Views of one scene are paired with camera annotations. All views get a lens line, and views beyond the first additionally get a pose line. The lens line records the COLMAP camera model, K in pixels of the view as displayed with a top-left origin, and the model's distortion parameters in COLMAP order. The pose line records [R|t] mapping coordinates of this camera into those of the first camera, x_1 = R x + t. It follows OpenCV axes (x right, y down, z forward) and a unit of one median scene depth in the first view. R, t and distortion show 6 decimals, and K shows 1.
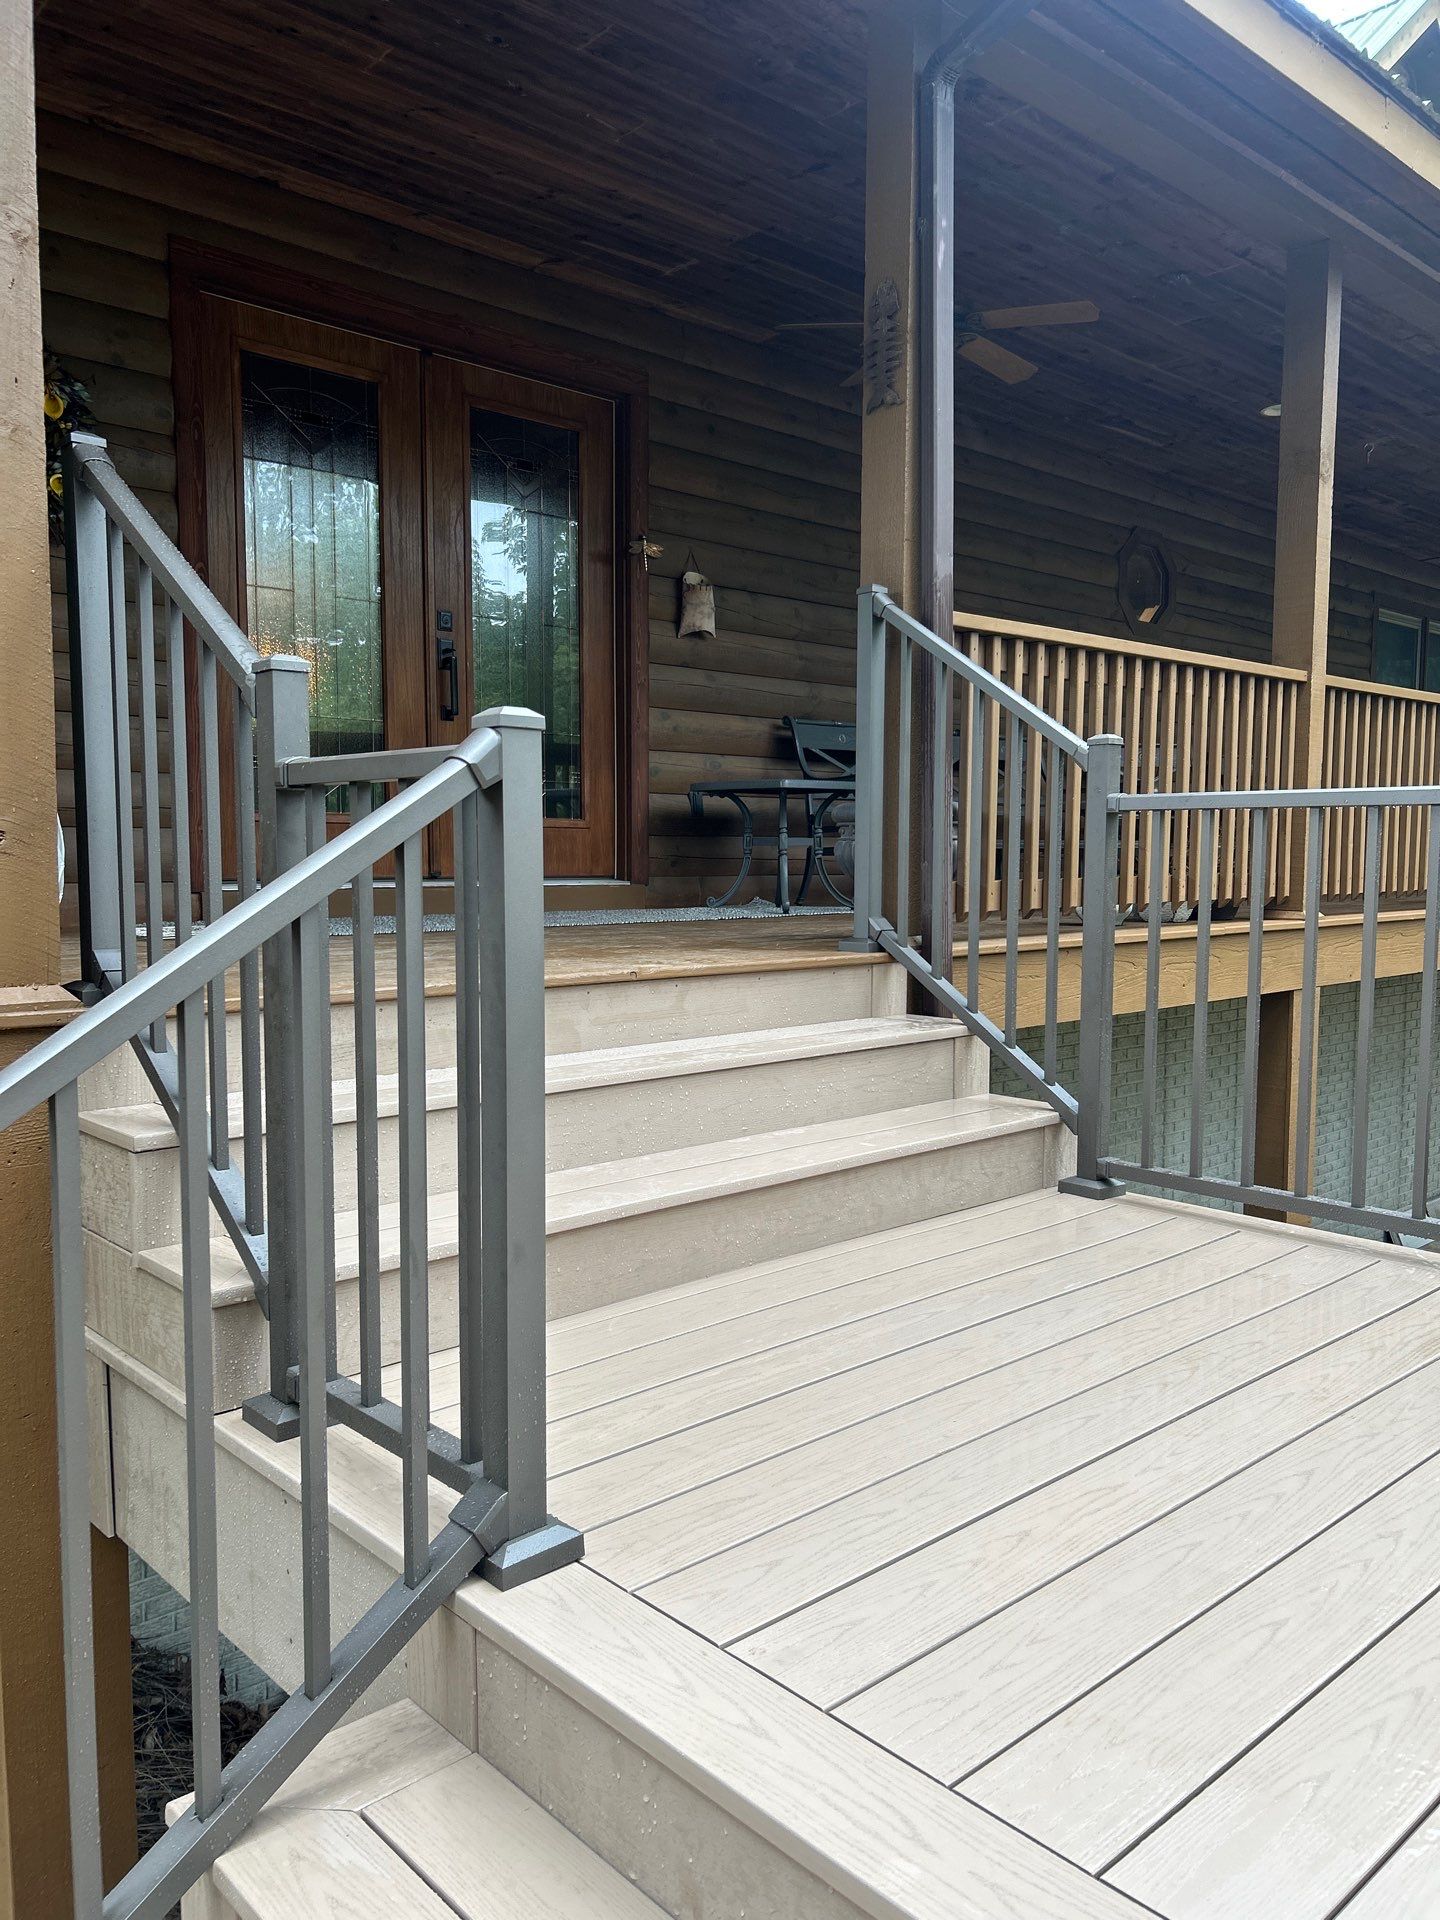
lens RADIAL K [[1433.4, 0, 715.2], [0, 1433.4, 976.5], [0, 0, 1]] dist [0.007388, -0.012782]
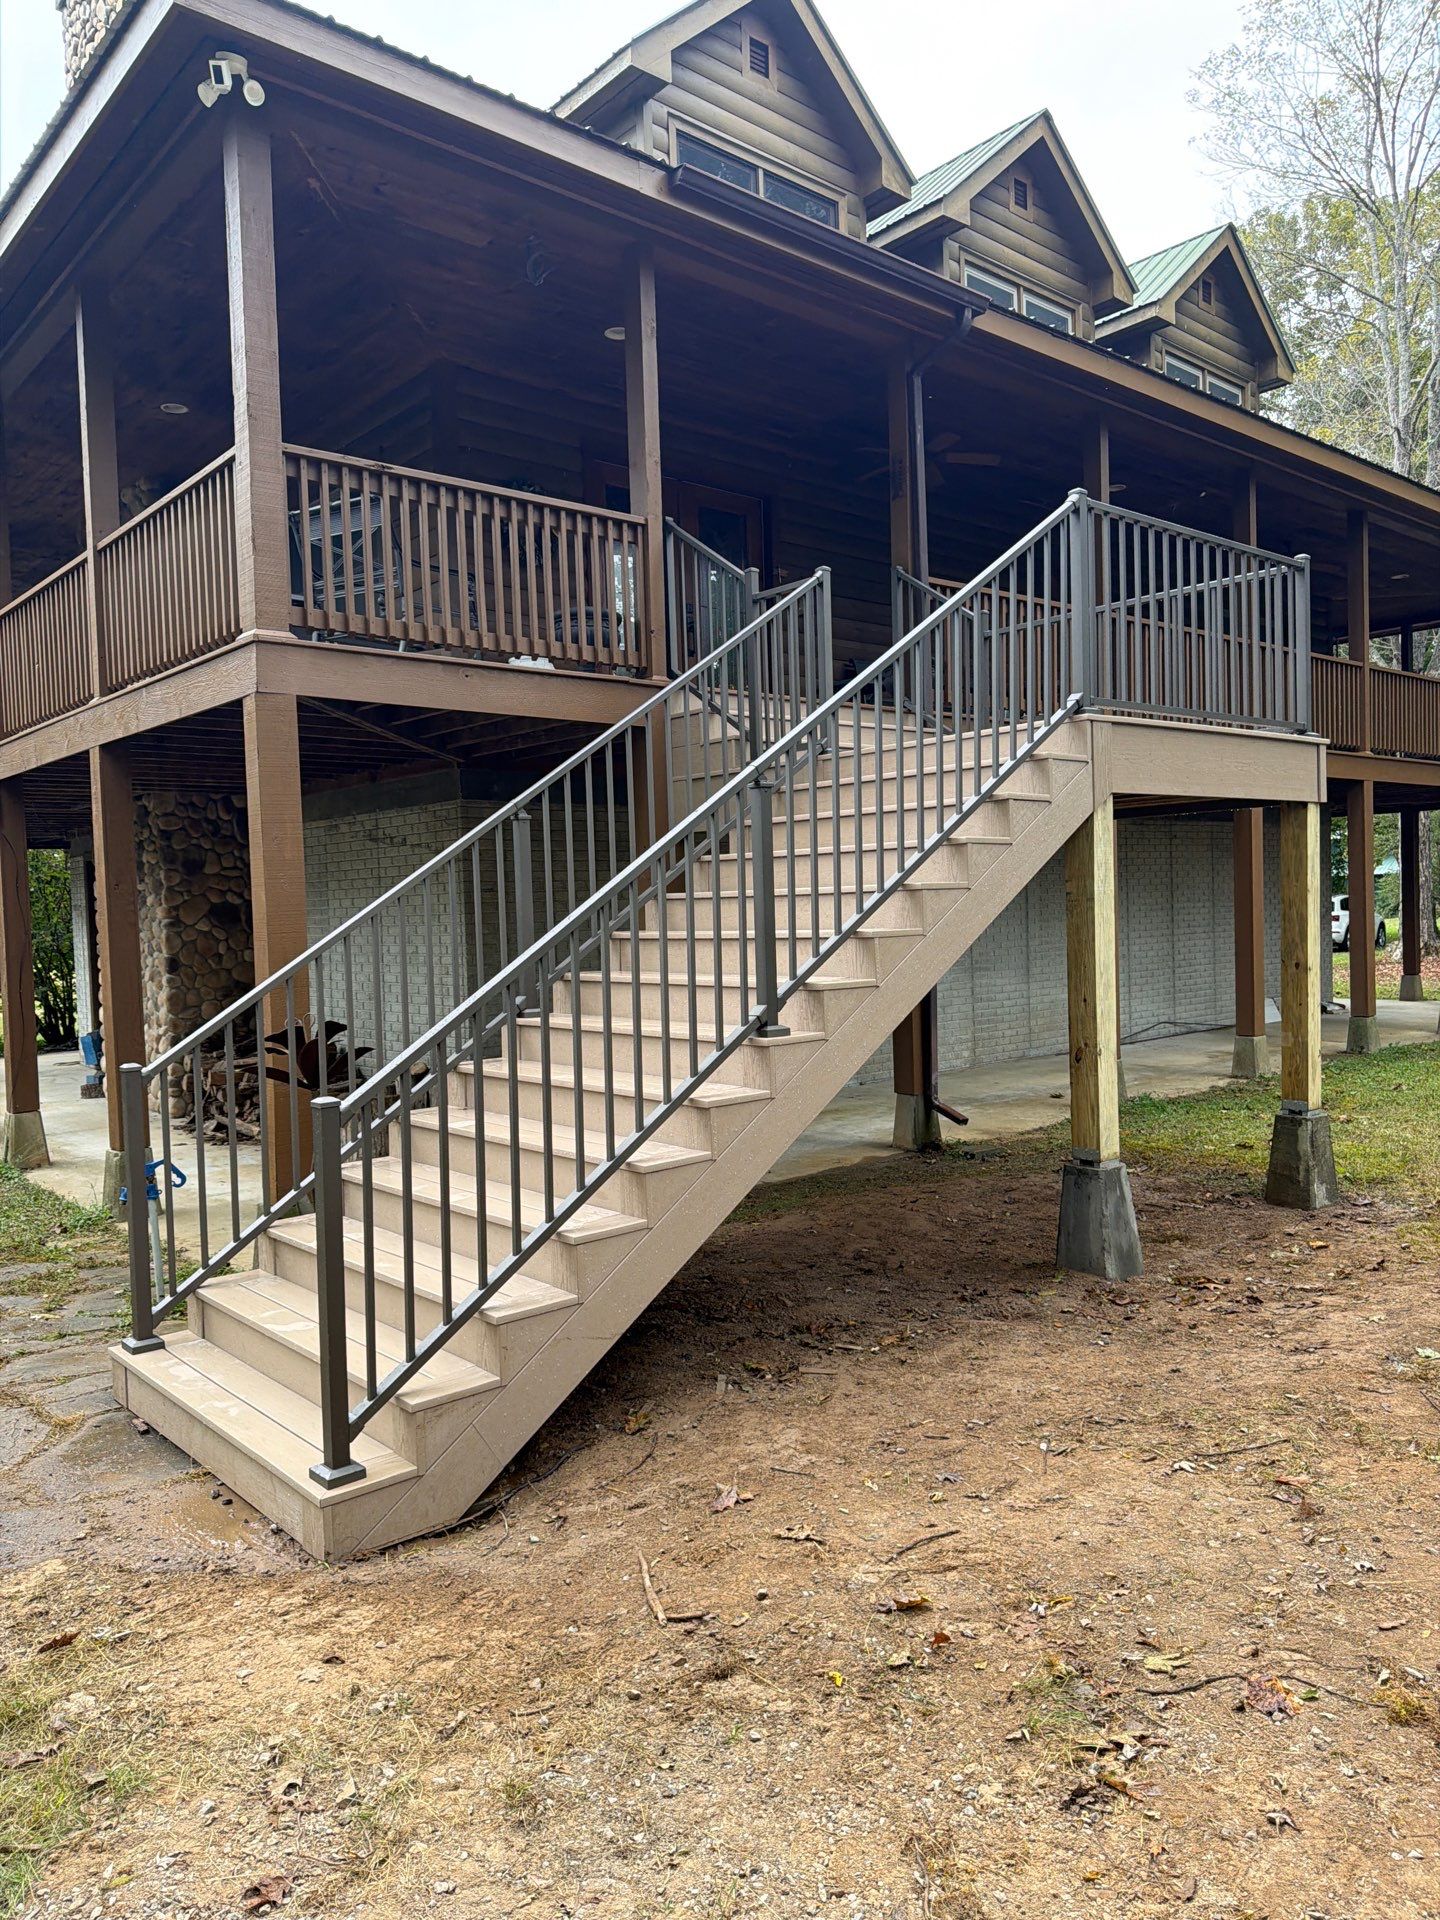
lens RADIAL K [[1344.4, 0, 711.0], [0, 1344.4, 949.9], [0, 0, 1]] dist [0.052221, -0.067996]
pose [[0.999086, -0.033713, -0.026290, -0.118590], [0.032115, 0.997741, -0.059012, 0.354194], [0.028220, 0.058114, 0.997911, -0.900376]]
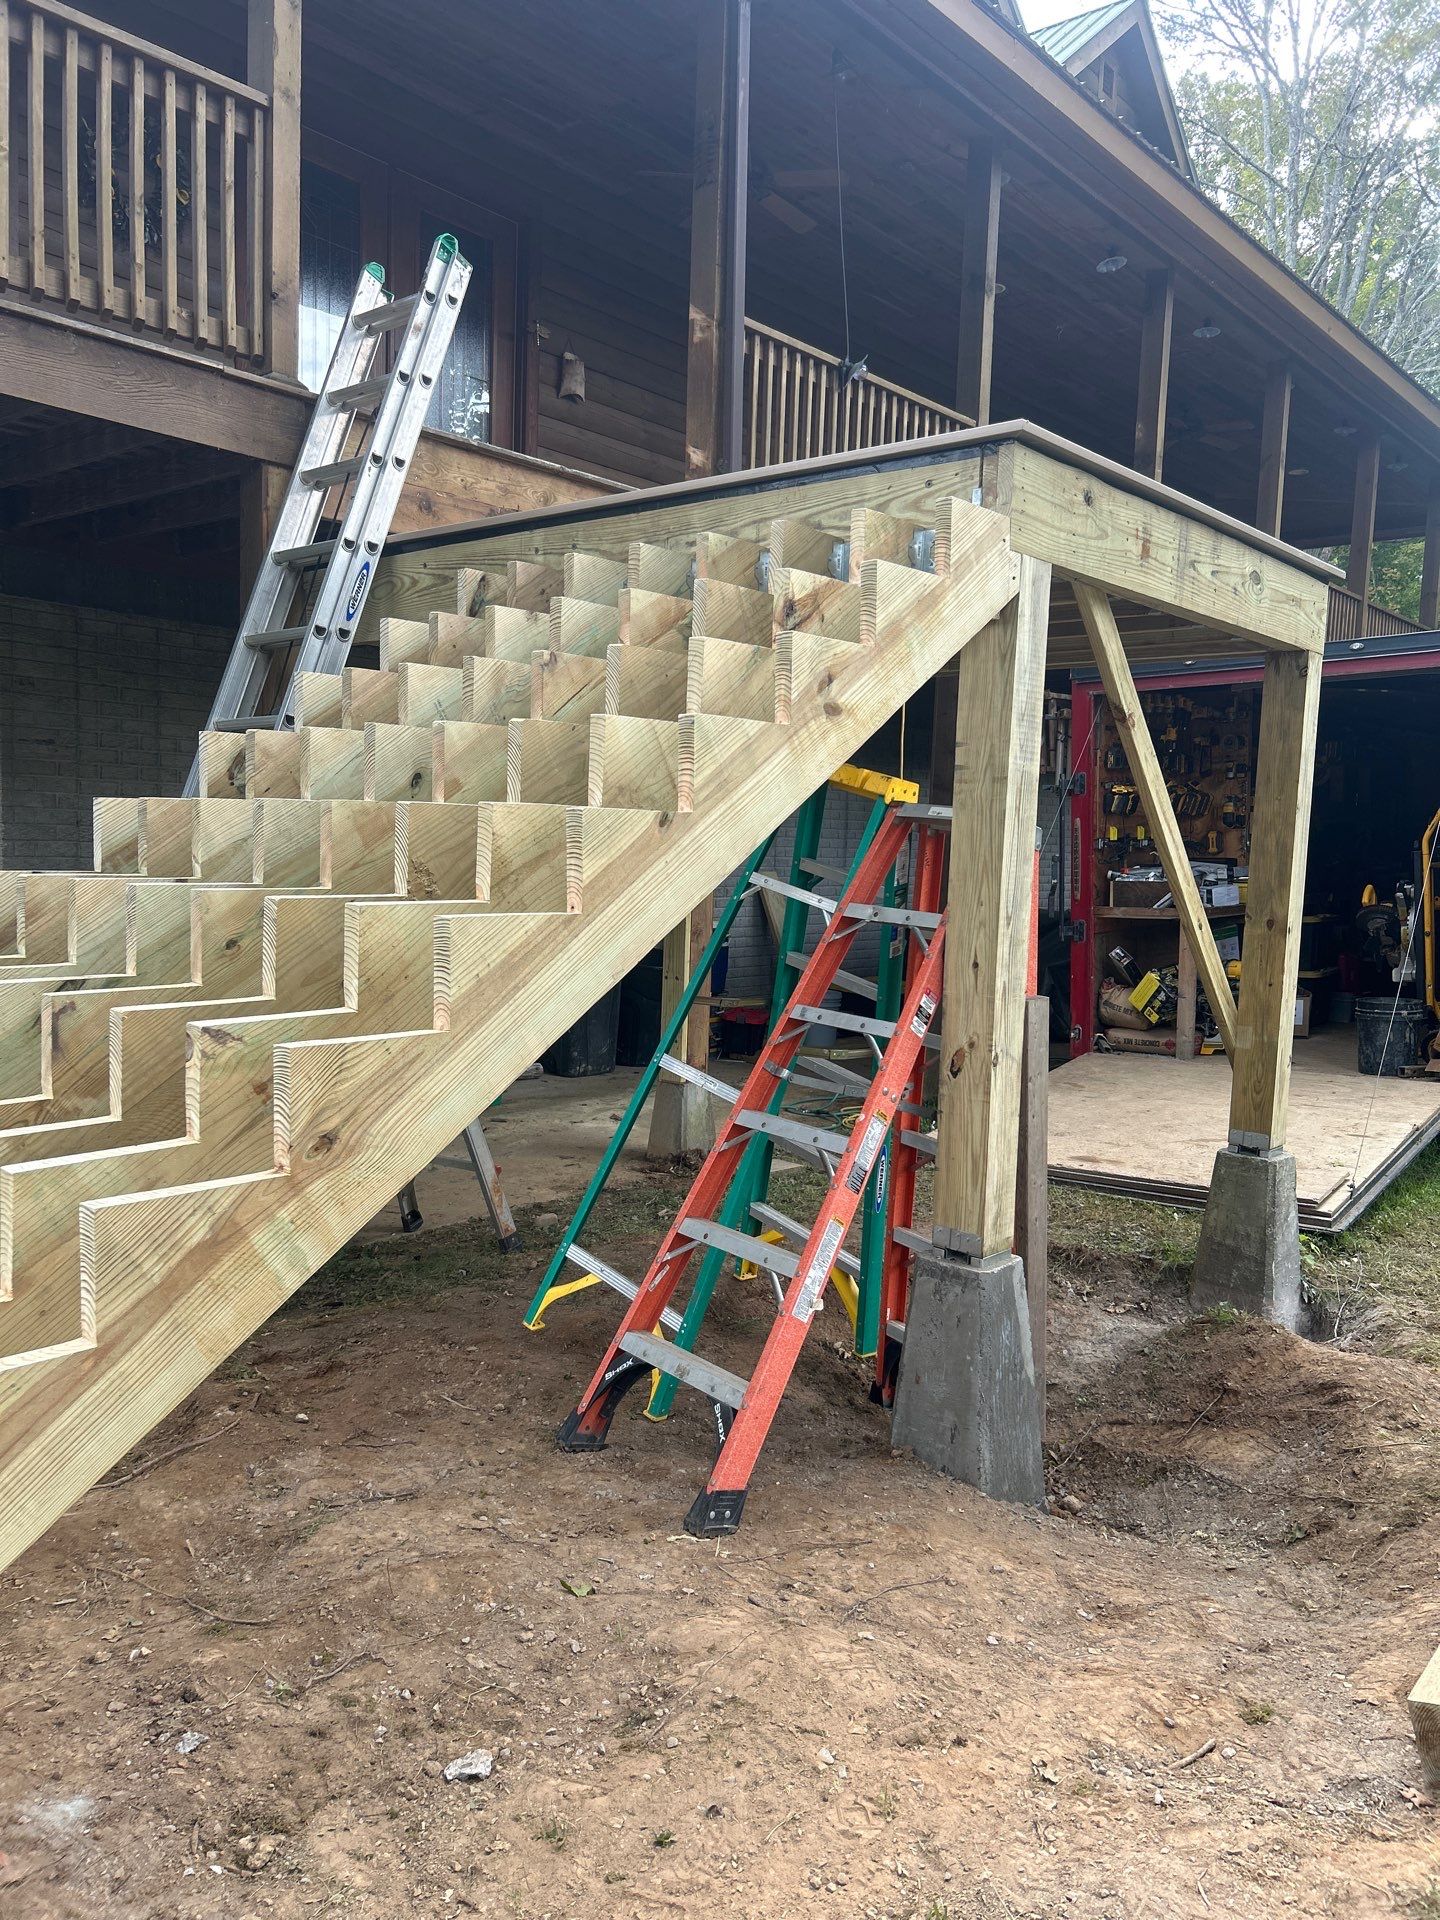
lens RADIAL K [[1439.6, 0, 706.6], [0, 1439.6, 961.2], [0, 0, 1]] dist [0.023521, -0.017807]
pose [[0.992553, 0.018275, 0.120438, -0.046032], [-0.017843, 0.999830, -0.004665, 0.344927], [-0.120503, 0.002481, 0.992710, -0.454428]]
